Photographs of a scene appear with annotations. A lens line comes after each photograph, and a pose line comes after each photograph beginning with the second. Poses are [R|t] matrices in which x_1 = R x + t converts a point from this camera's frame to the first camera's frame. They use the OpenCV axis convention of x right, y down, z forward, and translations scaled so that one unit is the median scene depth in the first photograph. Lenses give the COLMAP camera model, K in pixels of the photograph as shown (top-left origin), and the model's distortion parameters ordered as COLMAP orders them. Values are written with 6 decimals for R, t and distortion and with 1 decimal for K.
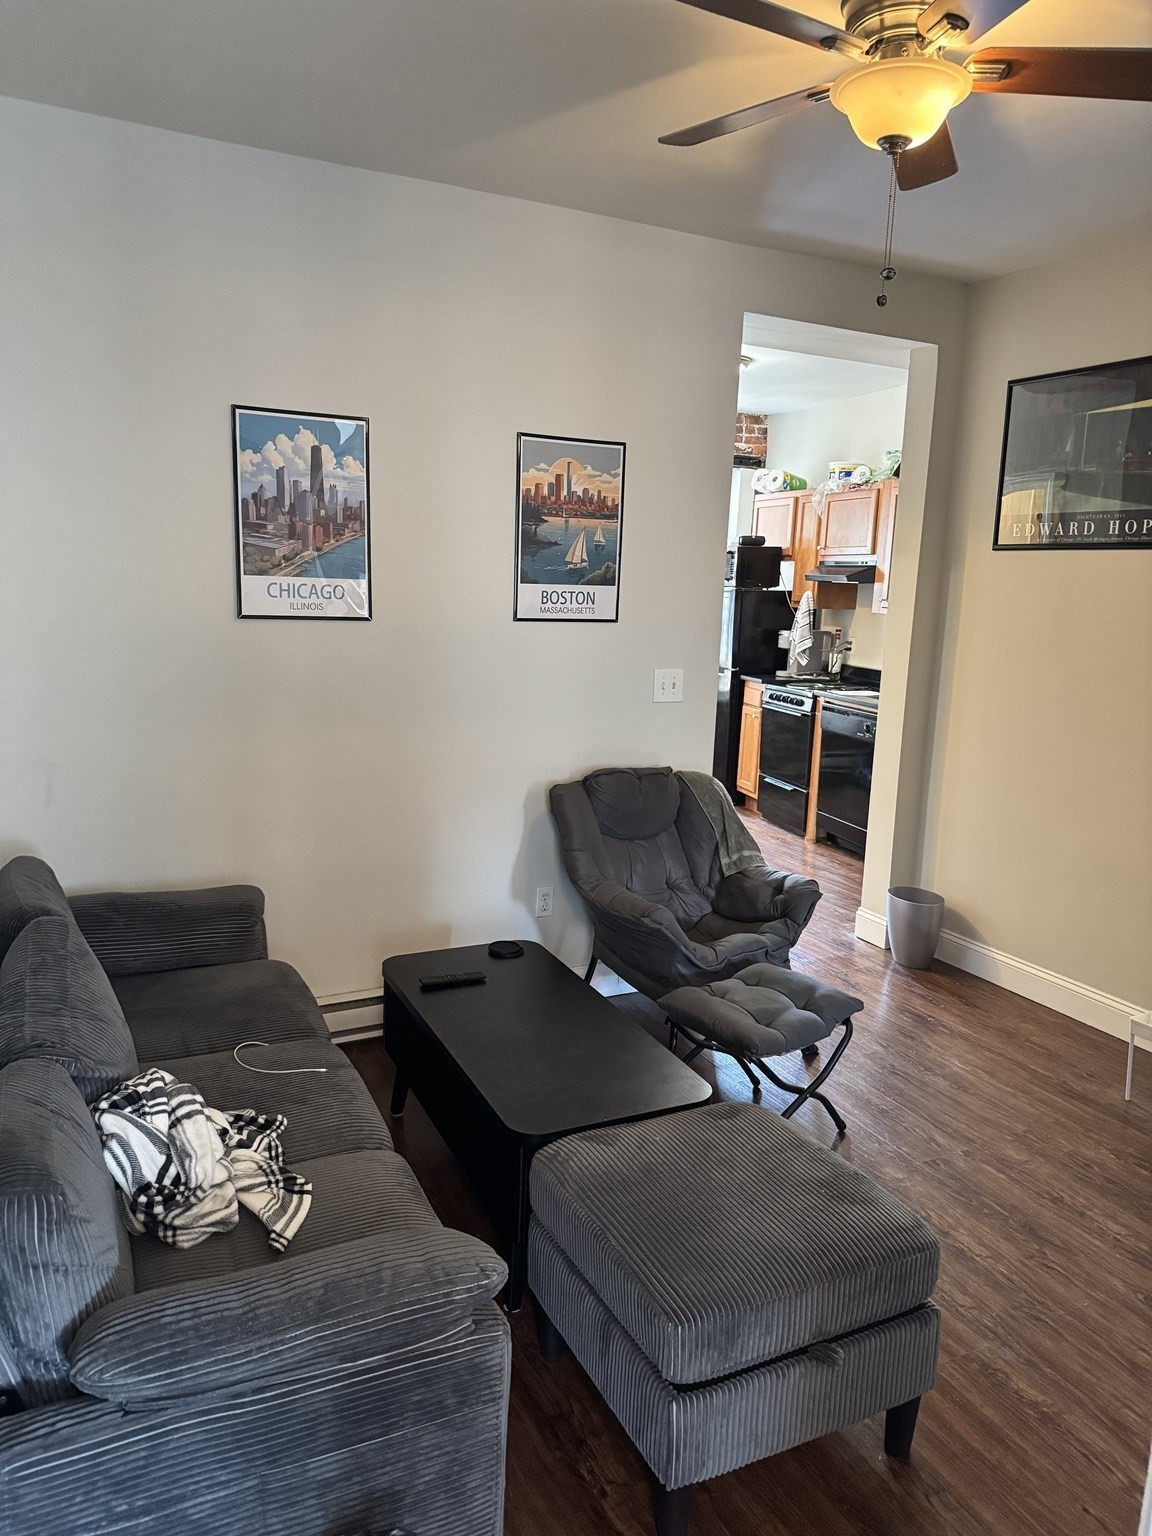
lens RADIAL K [[1042.7, 0, 535.6], [0, 1042.7, 763.9], [0, 0, 1]] dist [0.058878, 0.000249]
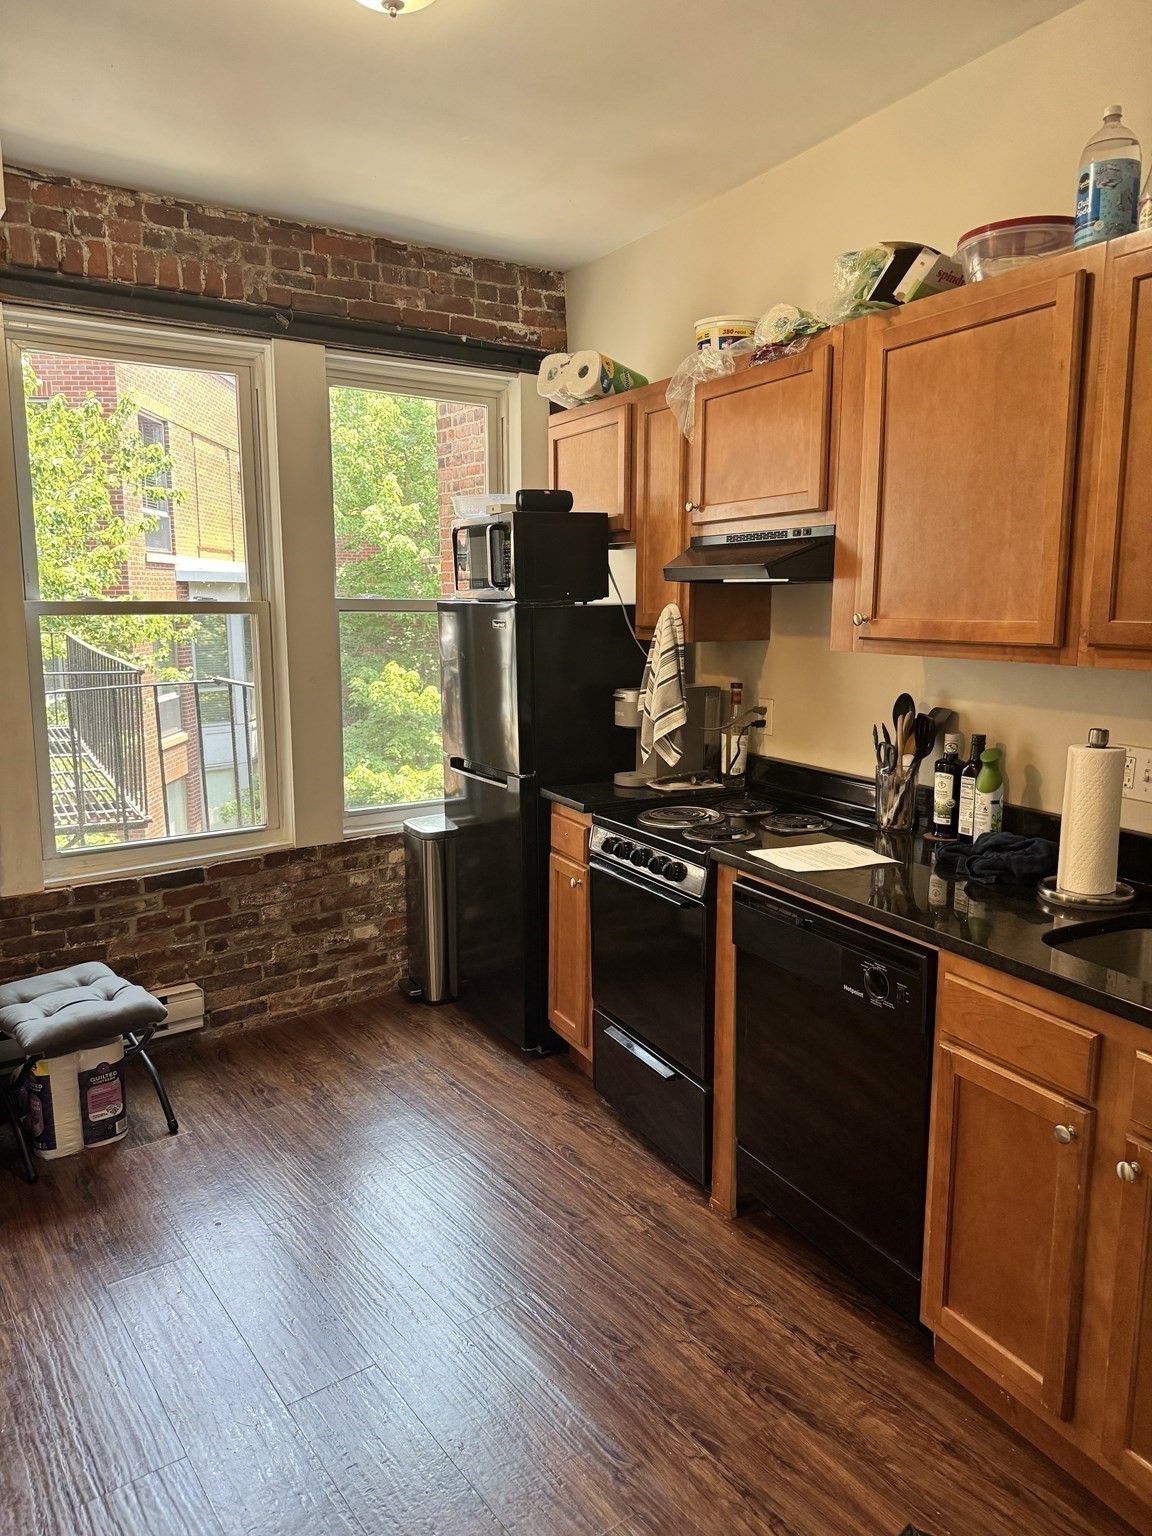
lens RADIAL K [[1082.6, 0, 577.0], [0, 1082.6, 748.2], [0, 0, 1]] dist [-0.001898, -0.000985]
pose [[0.980602, -0.056874, 0.187580, 0.126677], [0.064332, 0.997352, -0.033911, -0.088018], [-0.185154, 0.045321, 0.981664, 0.541327]]
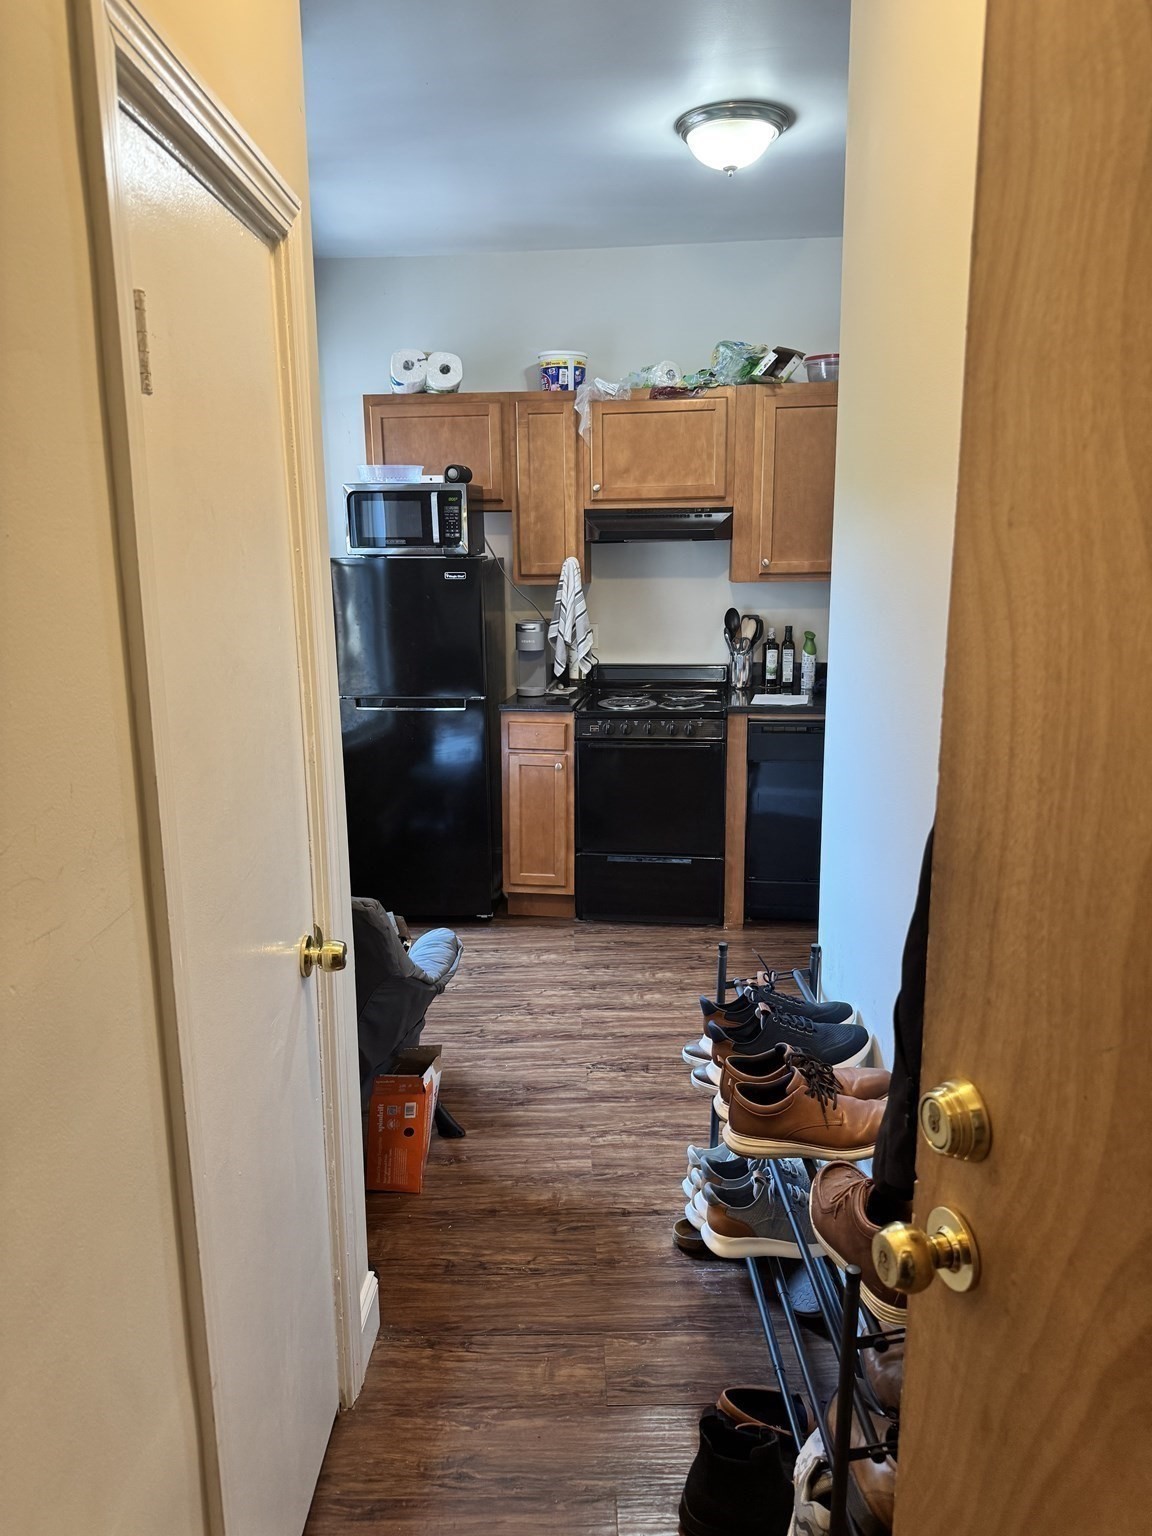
lens RADIAL K [[1072.4, 0, 576.0], [0, 1072.4, 768.0], [0, 0, 1]] dist [0.002104, 0.000448]
pose [[0.403300, -0.212788, 0.889983, -0.337486], [0.190899, 0.970752, 0.145592, -0.133124], [-0.894934, 0.111180, 0.432125, 0.720787]]
